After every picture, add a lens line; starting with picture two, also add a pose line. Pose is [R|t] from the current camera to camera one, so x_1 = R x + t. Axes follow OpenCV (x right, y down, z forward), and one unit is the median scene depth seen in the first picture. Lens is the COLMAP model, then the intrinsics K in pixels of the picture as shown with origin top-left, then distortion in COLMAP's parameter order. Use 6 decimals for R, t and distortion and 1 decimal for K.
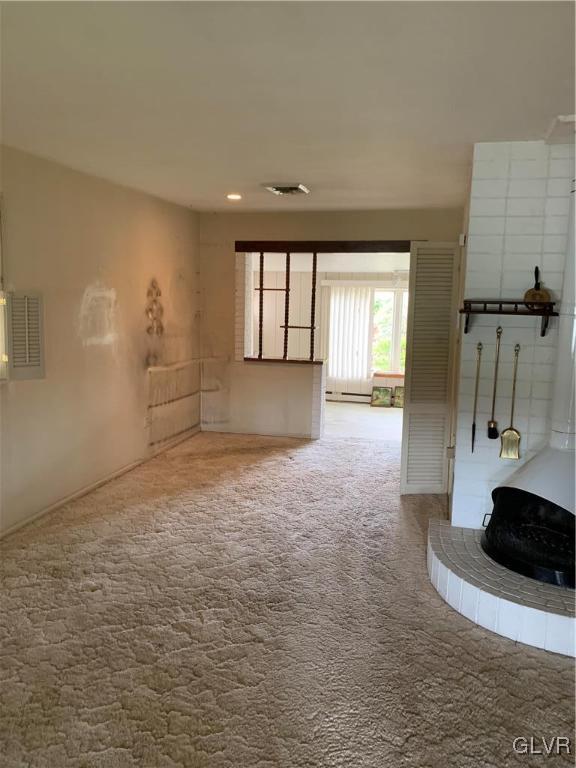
lens RADIAL K [[590.6, 0, 289.4], [0, 590.6, 383.6], [0, 0, 1]] dist [0.027625, -0.019612]
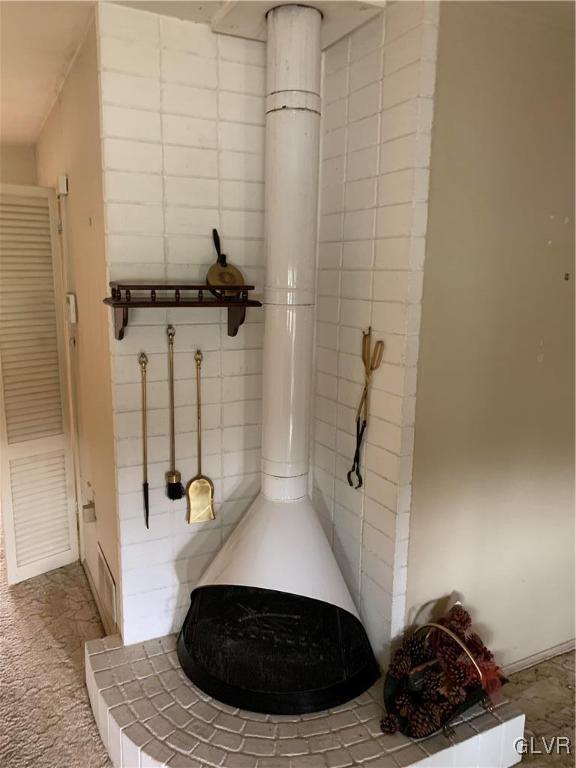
lens RADIAL K [[590.6, 0, 288.2], [0, 590.6, 379.1], [0, 0, 1]] dist [0.027625, -0.019612]
pose [[0.745822, -0.130072, 0.653323, 0.032432], [0.101225, 0.991491, 0.081842, -0.077263], [-0.658410, 0.005093, 0.752642, 0.445654]]
